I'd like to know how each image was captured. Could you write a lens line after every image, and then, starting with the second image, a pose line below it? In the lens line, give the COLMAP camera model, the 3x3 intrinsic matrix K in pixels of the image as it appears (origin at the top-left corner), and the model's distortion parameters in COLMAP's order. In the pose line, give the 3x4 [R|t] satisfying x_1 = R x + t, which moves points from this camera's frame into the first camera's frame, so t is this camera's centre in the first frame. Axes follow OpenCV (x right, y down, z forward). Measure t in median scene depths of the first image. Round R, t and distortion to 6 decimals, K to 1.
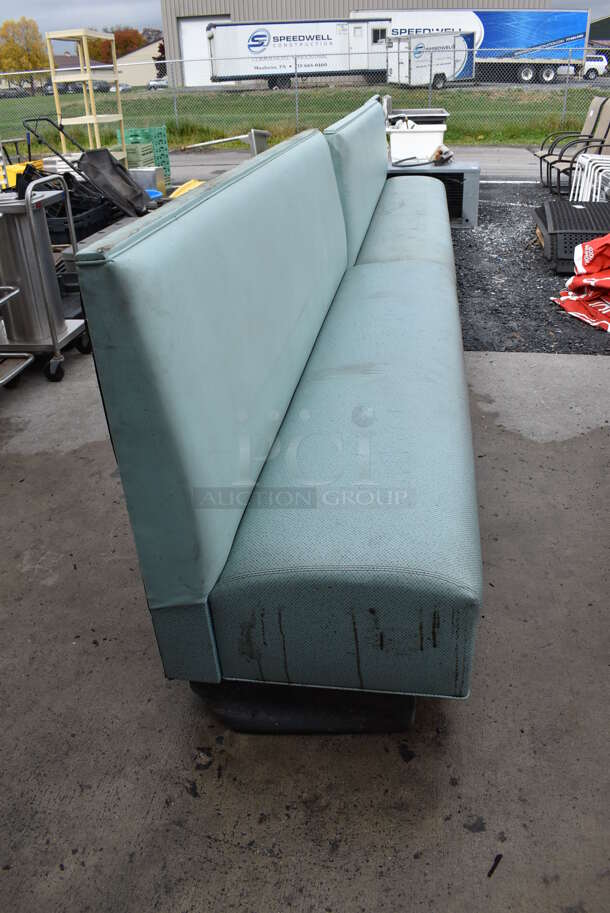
lens RADIAL K [[712.0, 0, 309.4], [0, 712.0, 456.6], [0, 0, 1]] dist [-0.087383, 0.024136]
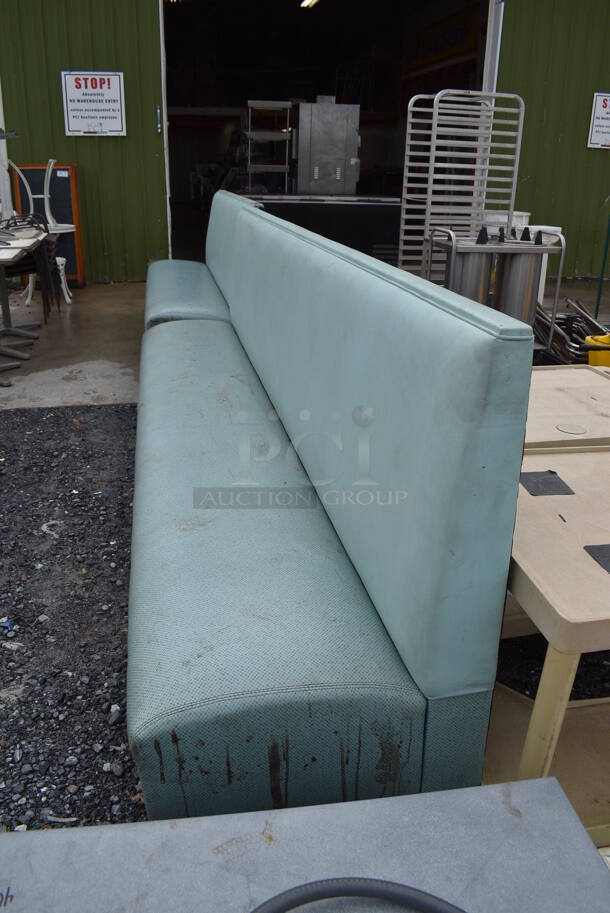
lens RADIAL K [[712.0, 0, 305.9], [0, 712.0, 447.9], [0, 0, 1]] dist [-0.087383, 0.024136]
pose [[-0.937732, 0.140675, -0.317600, 0.324432], [-0.157671, 0.642326, 0.750038, -0.956717], [0.309514, 0.753411, -0.580149, 1.744310]]
